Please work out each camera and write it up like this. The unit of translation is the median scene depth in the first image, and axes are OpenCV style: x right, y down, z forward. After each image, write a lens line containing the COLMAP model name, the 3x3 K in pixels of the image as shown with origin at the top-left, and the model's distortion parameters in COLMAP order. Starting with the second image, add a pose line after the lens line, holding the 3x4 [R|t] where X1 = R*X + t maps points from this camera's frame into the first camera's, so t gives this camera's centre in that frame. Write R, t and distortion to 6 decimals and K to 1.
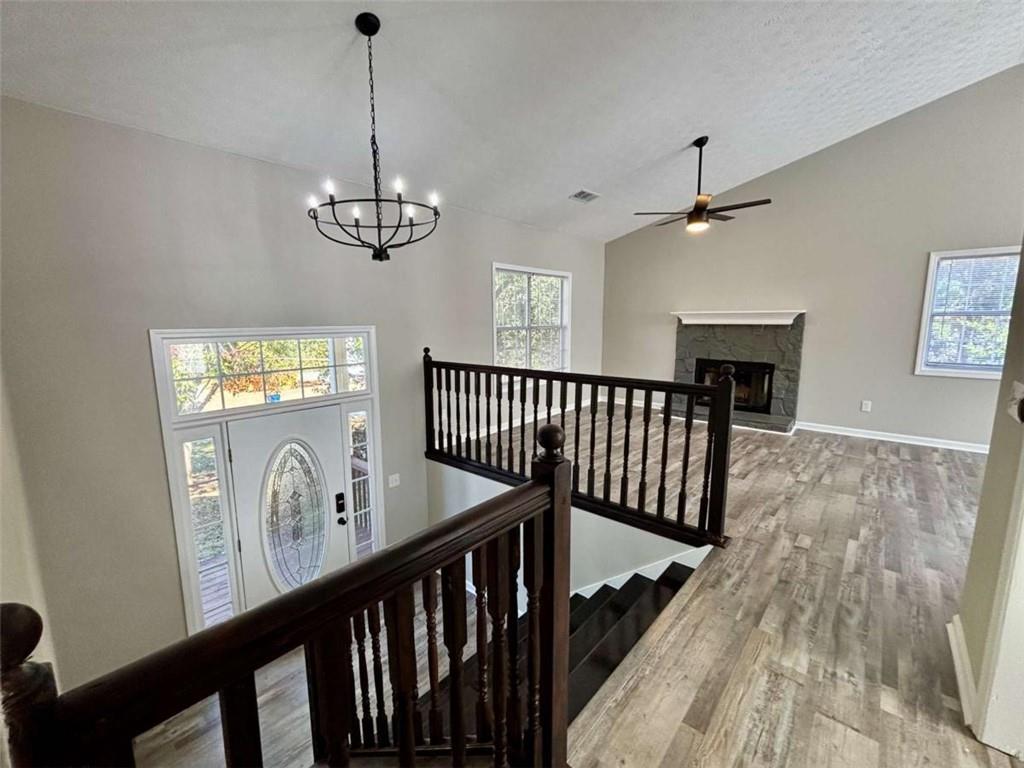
lens RADIAL K [[434.0, 0, 510.8], [0, 434.0, 382.8], [0, 0, 1]] dist [-0.001956, 0.000221]
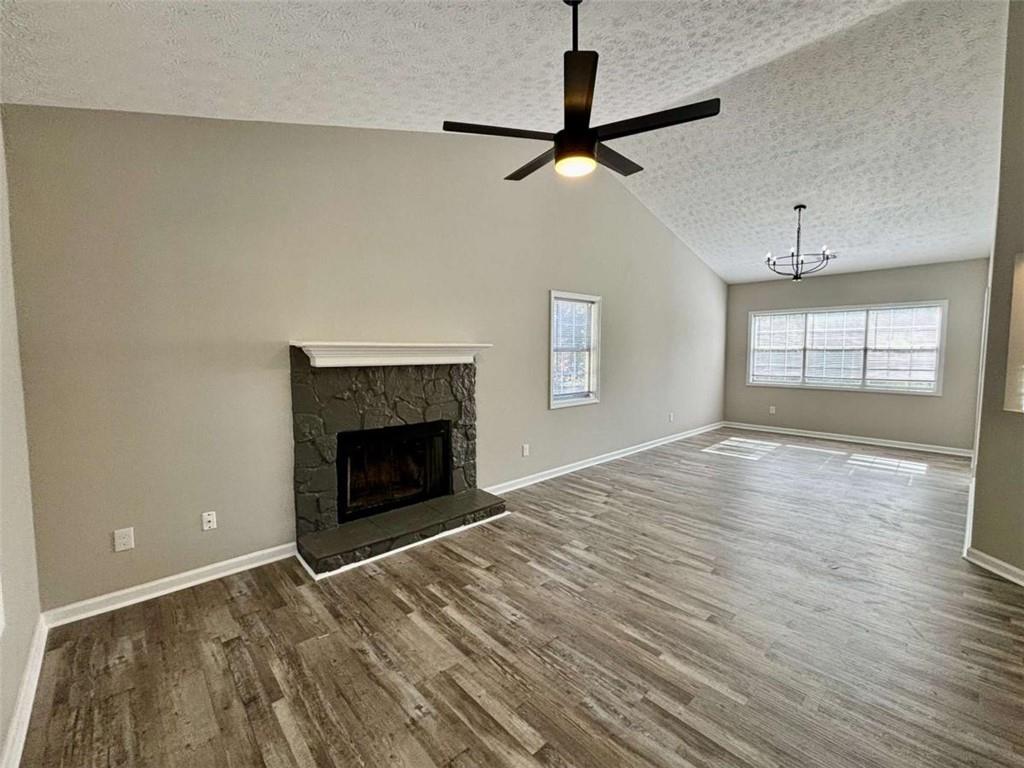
lens RADIAL K [[434.0, 0, 510.8], [0, 434.0, 382.8], [0, 0, 1]] dist [-0.001956, 0.000221]
pose [[0.100349, -0.071647, 0.992369, -0.075558], [0.146398, 0.987611, 0.056500, -0.163317], [-0.984123, 0.139611, 0.109595, 1.061690]]
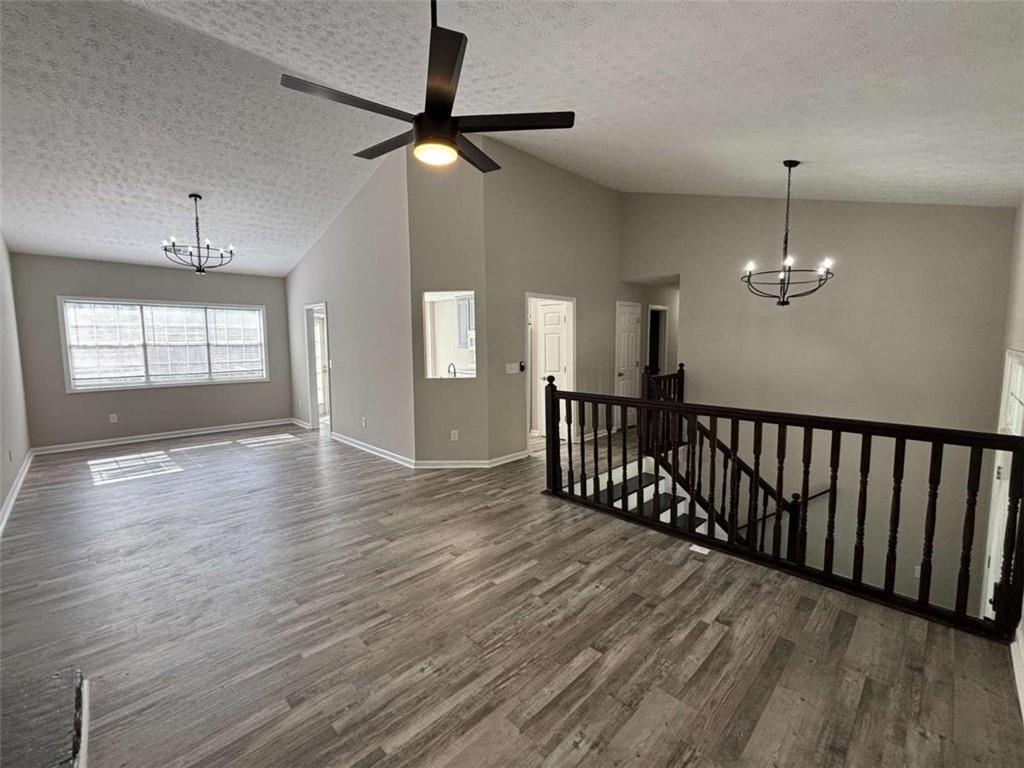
lens RADIAL K [[434.0, 0, 510.8], [0, 434.0, 382.8], [0, 0, 1]] dist [-0.001956, 0.000221]
pose [[-0.997474, 0.003414, 0.070949, 0.321000], [0.020234, 0.971119, 0.237737, -0.235664], [-0.068088, 0.238573, -0.968735, 1.513849]]
